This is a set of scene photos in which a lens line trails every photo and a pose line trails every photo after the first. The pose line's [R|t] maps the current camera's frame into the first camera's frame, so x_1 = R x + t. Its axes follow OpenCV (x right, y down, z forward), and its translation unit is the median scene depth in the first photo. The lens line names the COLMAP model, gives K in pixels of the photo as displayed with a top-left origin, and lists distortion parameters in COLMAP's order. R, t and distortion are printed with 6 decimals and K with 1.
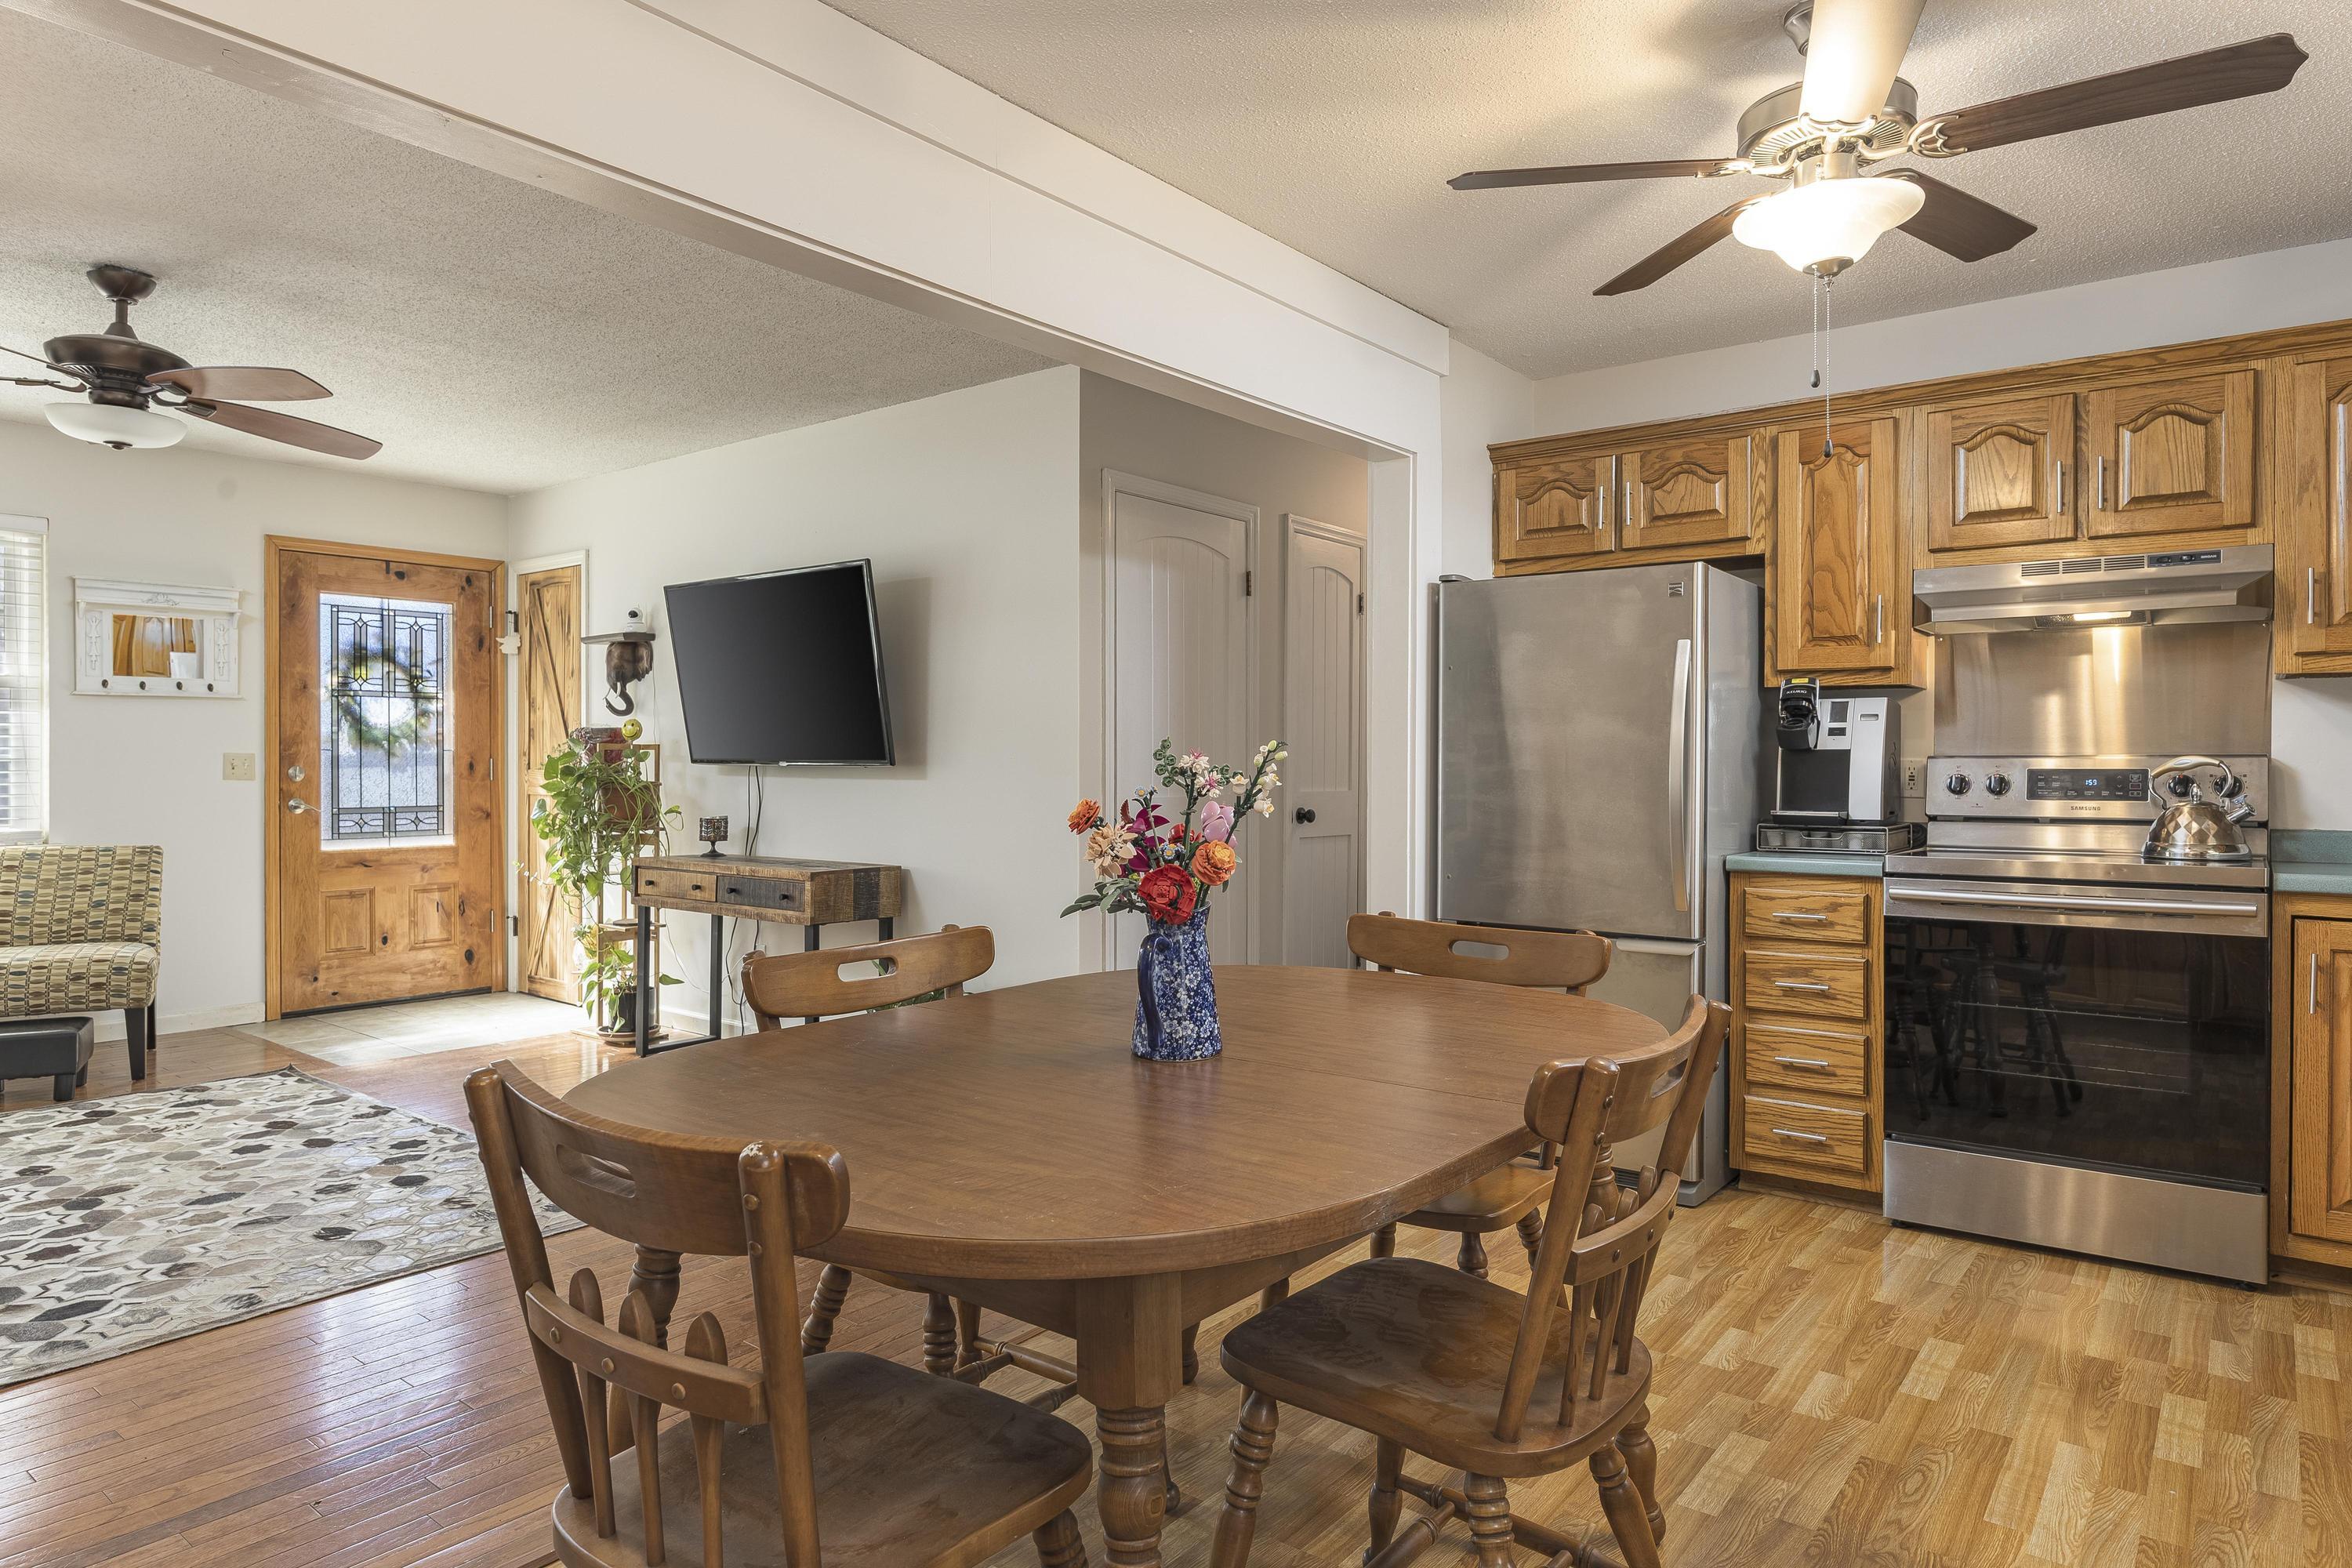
lens RADIAL K [[1342.4, 0, 1161.9], [0, 1342.4, 776.2], [0, 0, 1]] dist [-0.009807, -0.002277]
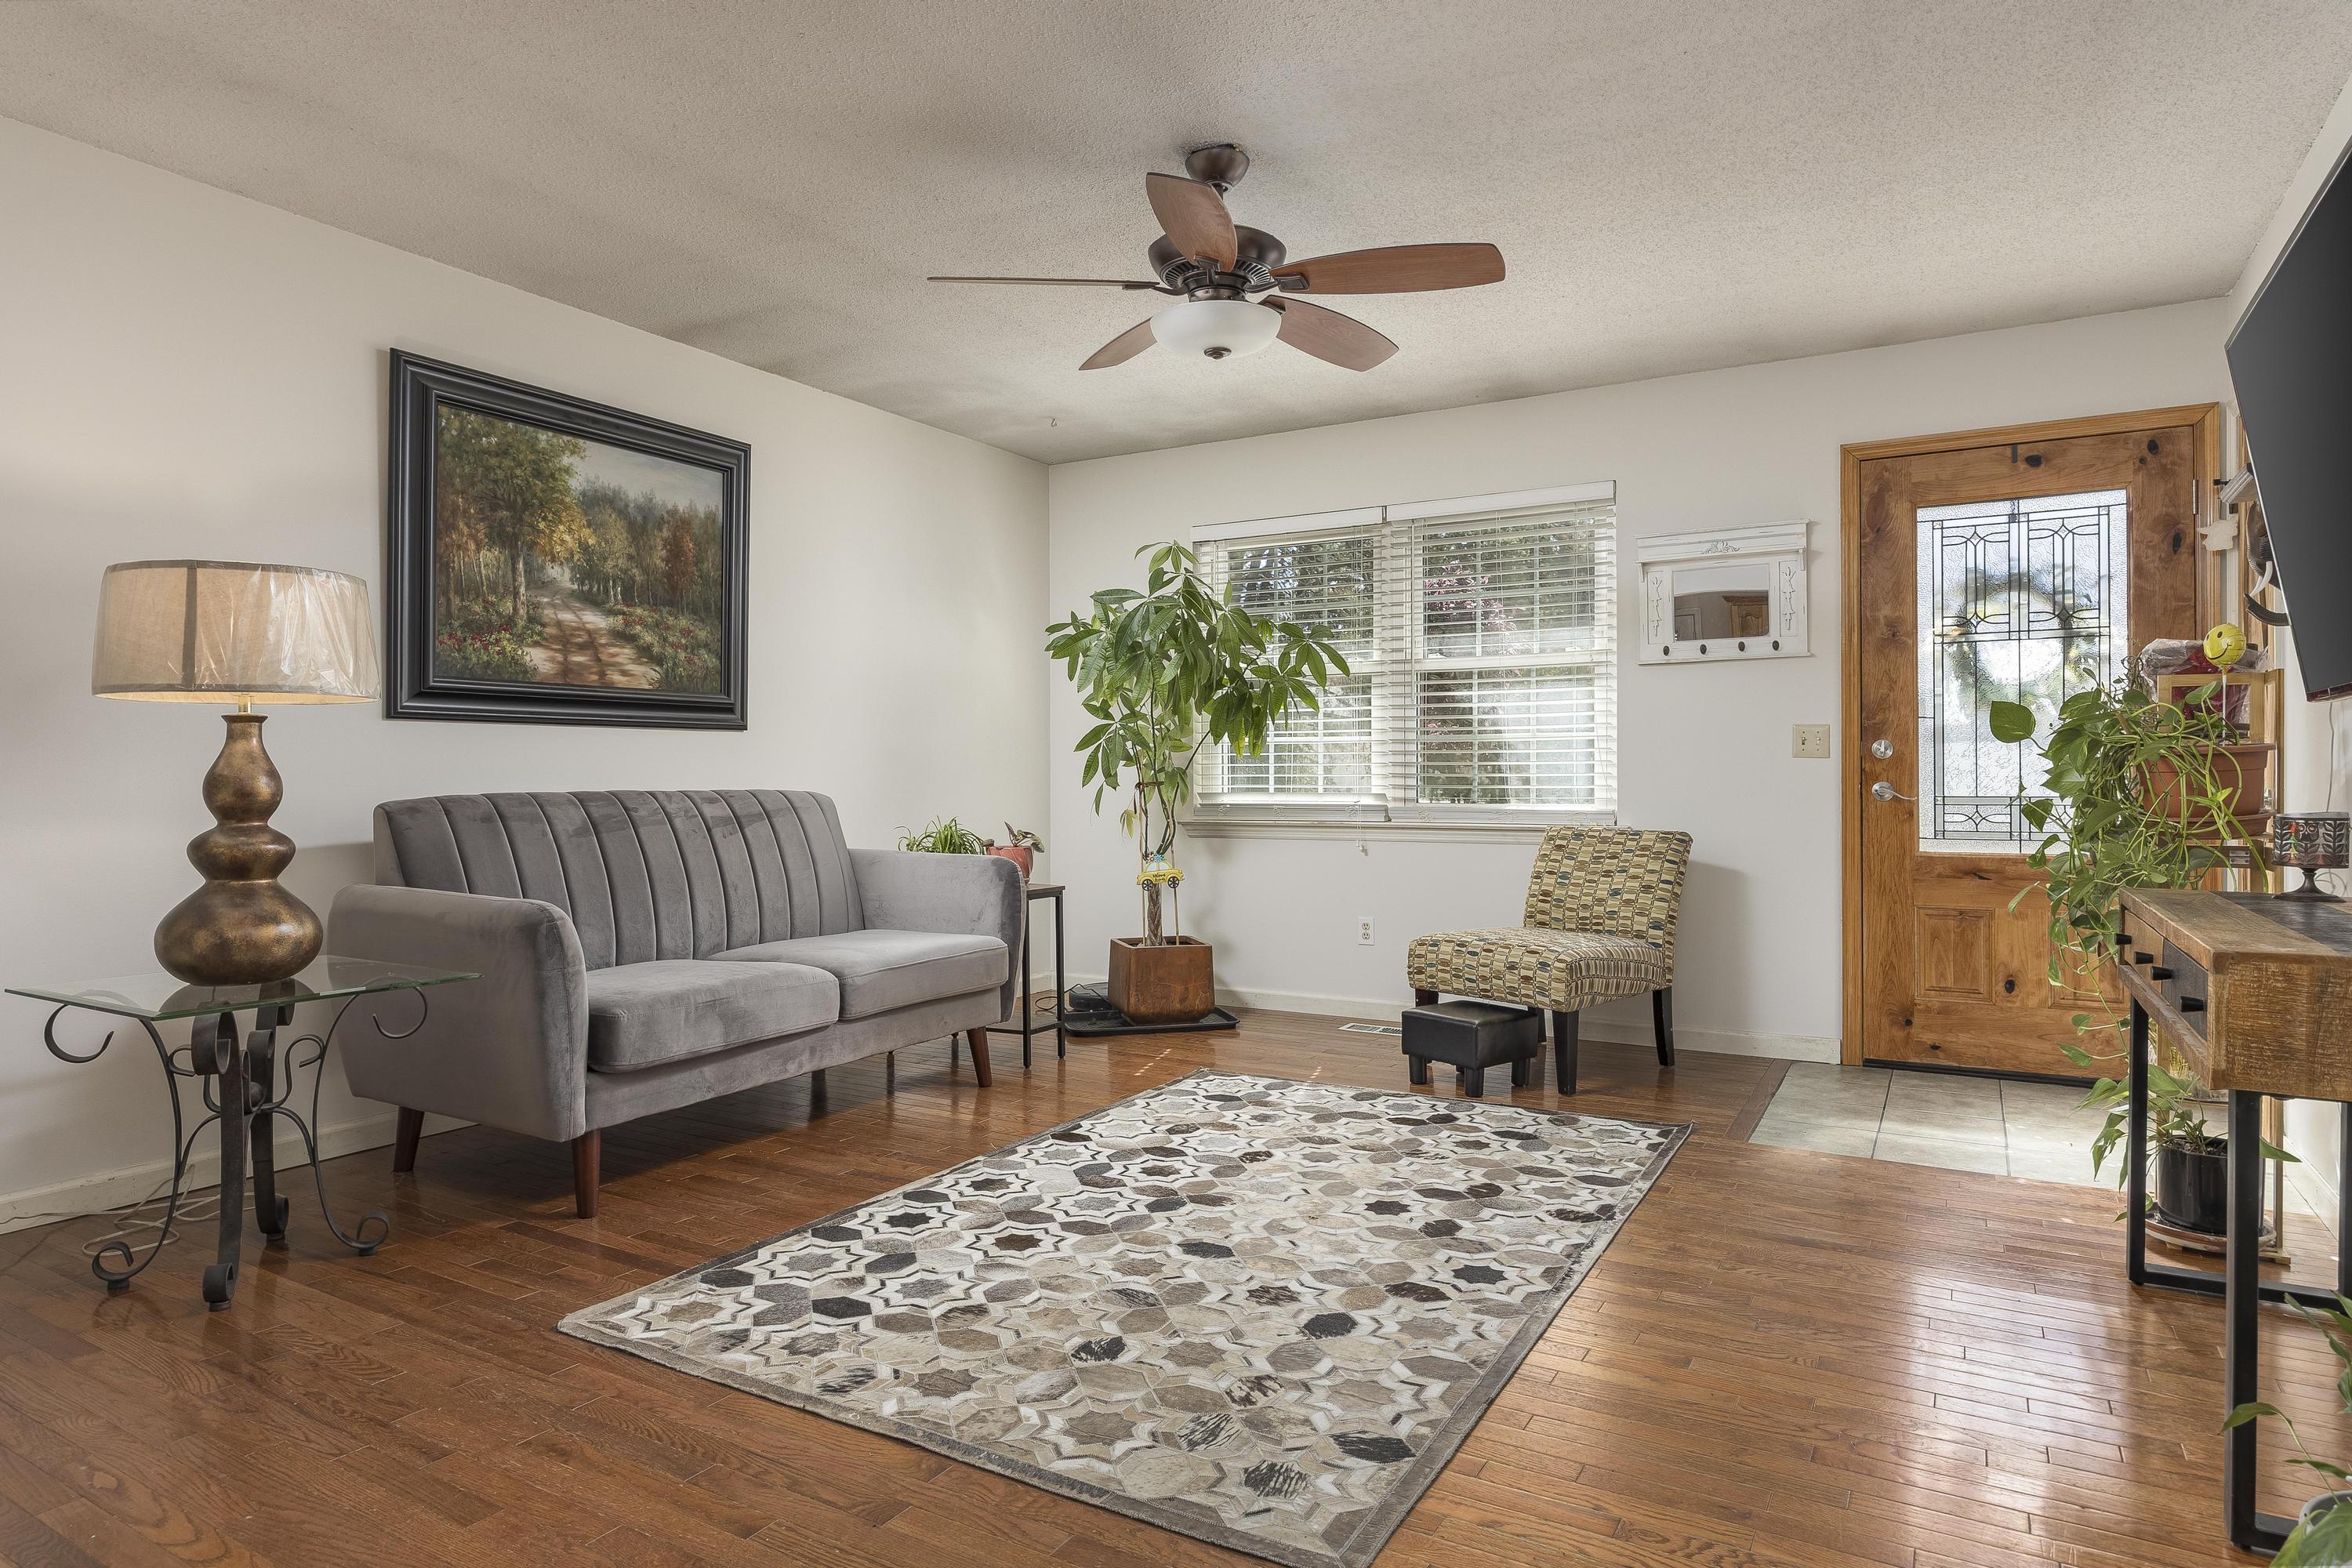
lens RADIAL K [[1342.4, 0, 1189.9], [0, 1342.4, 764.9], [0, 0, 1]] dist [-0.009807, -0.002277]
pose [[0.140708, -0.011701, -0.989982, 0.077054], [-0.007512, 0.999889, -0.012886, 0.028573], [0.990023, 0.009250, 0.140604, 0.720925]]
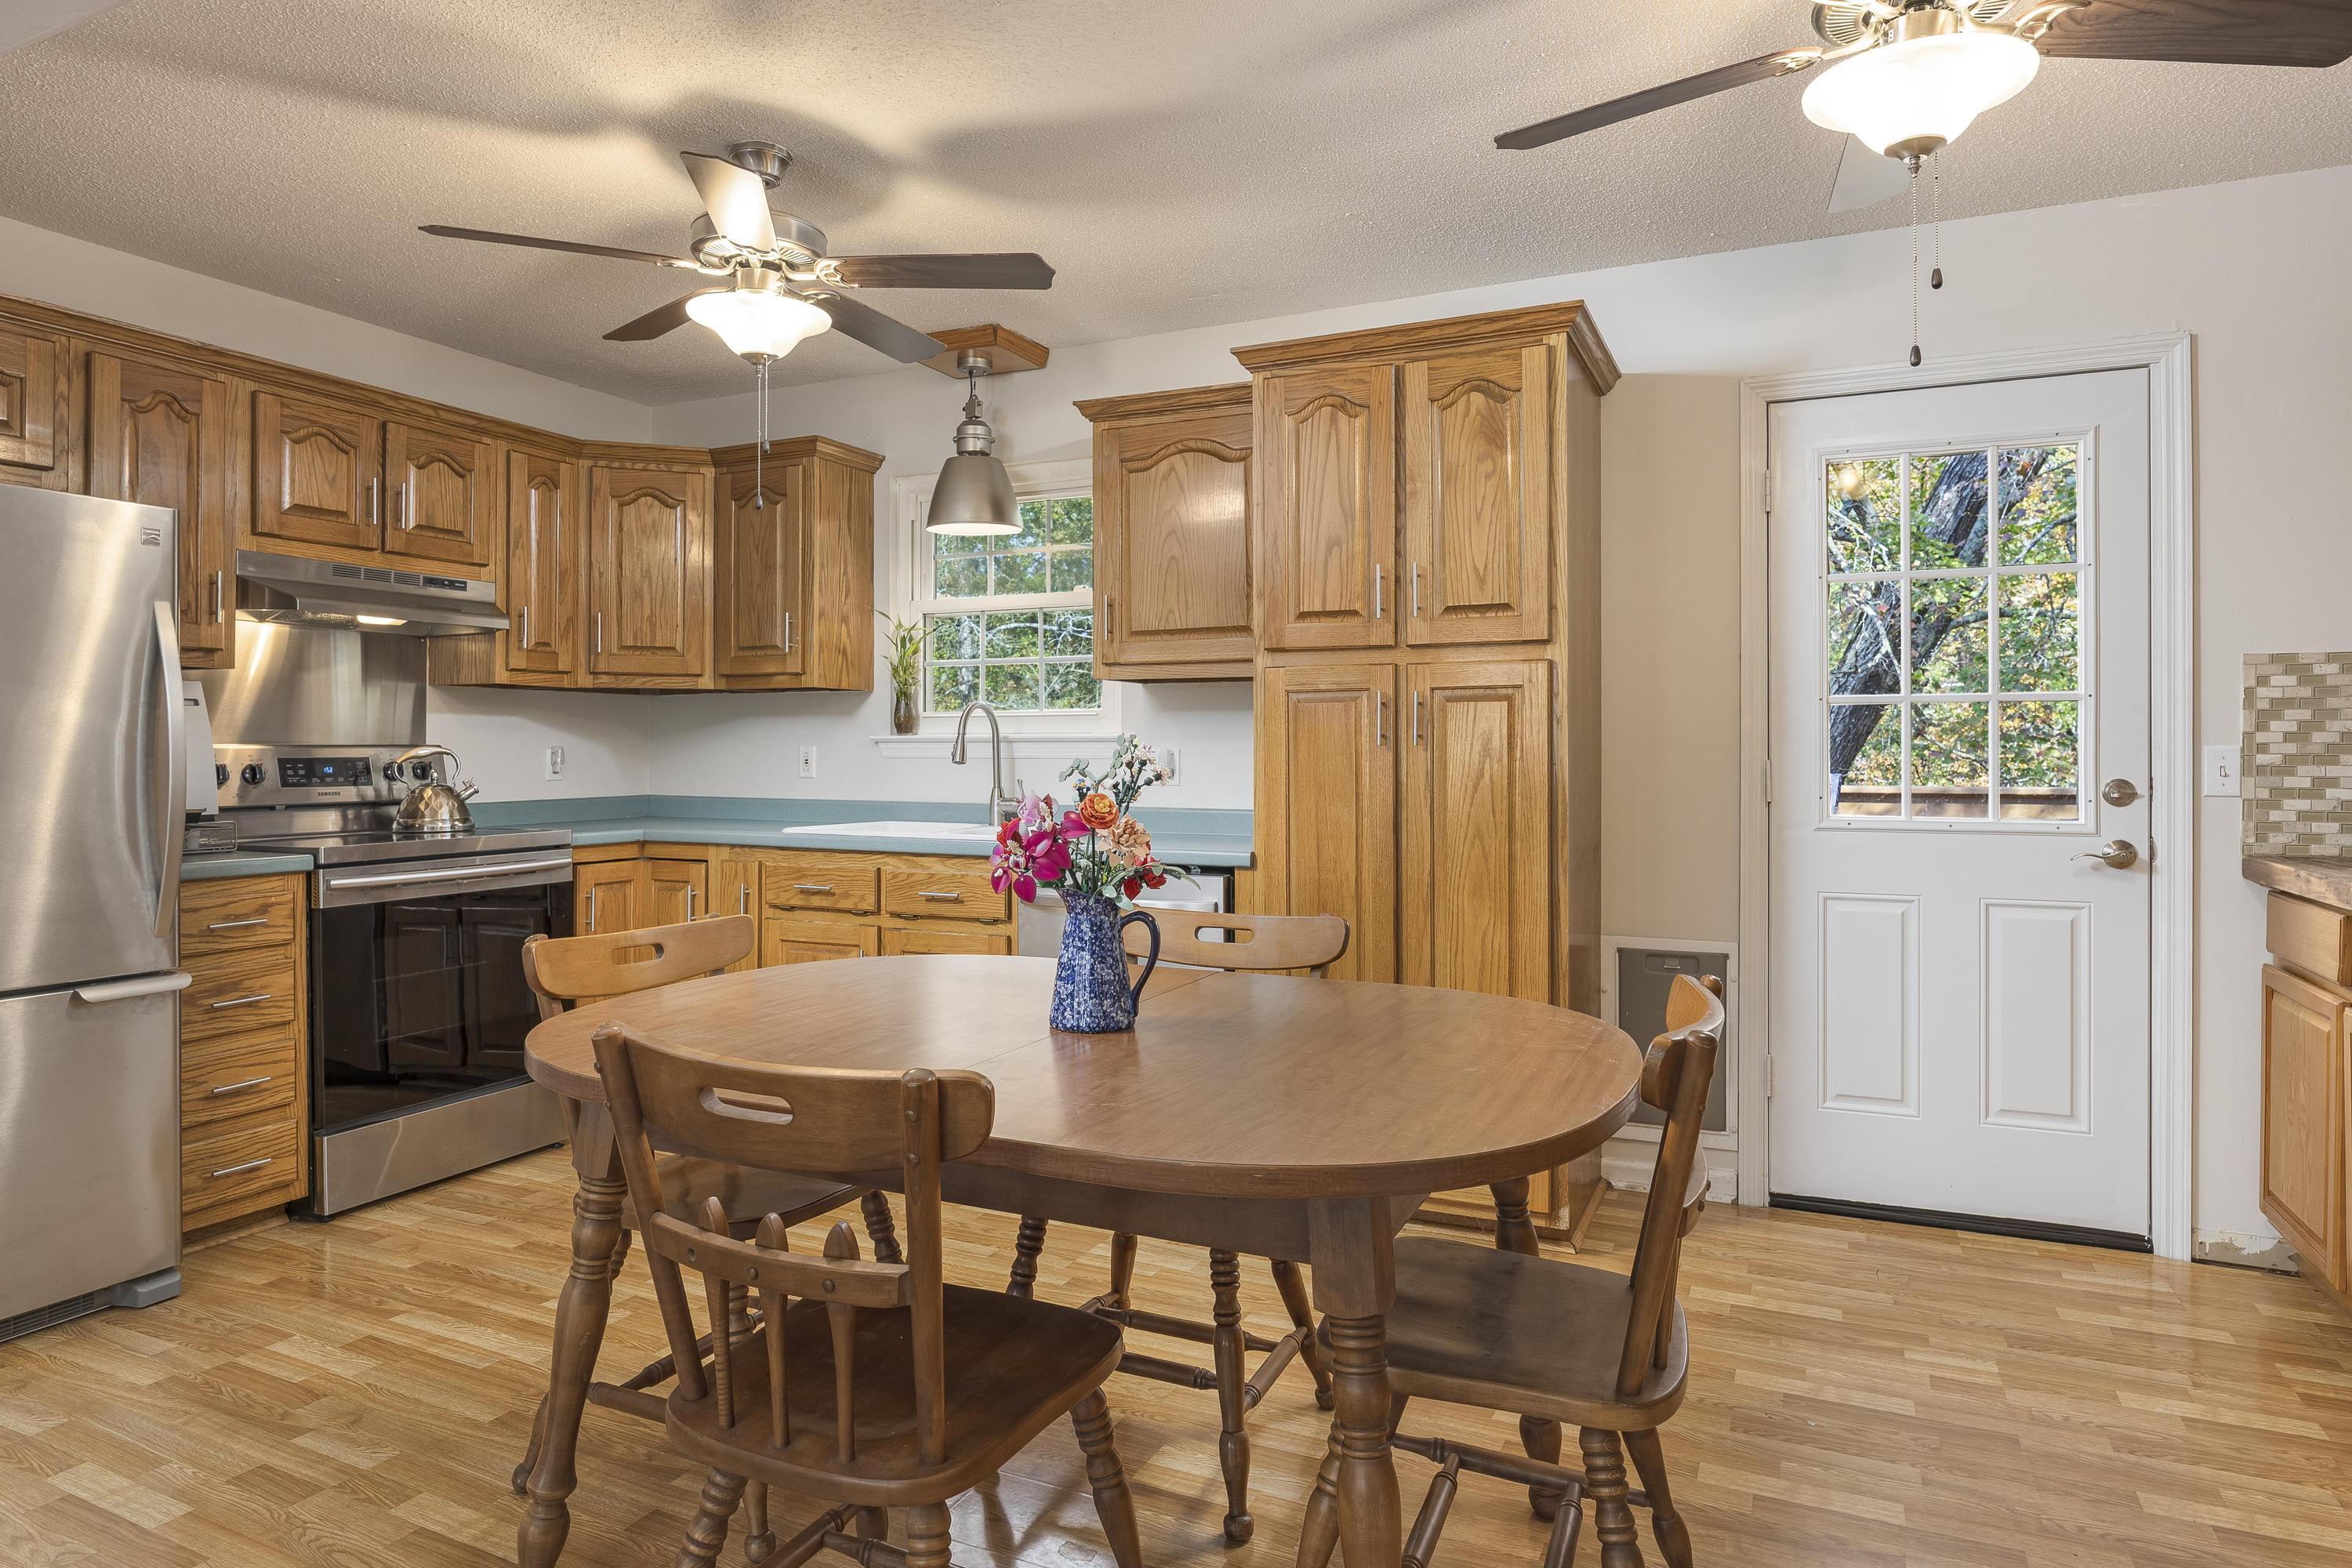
lens RADIAL K [[1342.4, 0, 1156.7], [0, 1342.4, 763.3], [0, 0, 1]] dist [-0.009807, -0.002277]
pose [[-0.214402, -0.009714, 0.976697, -0.432468], [0.006967, 0.999910, 0.011474, -0.007321], [-0.976721, 0.009265, -0.214315, 0.484667]]
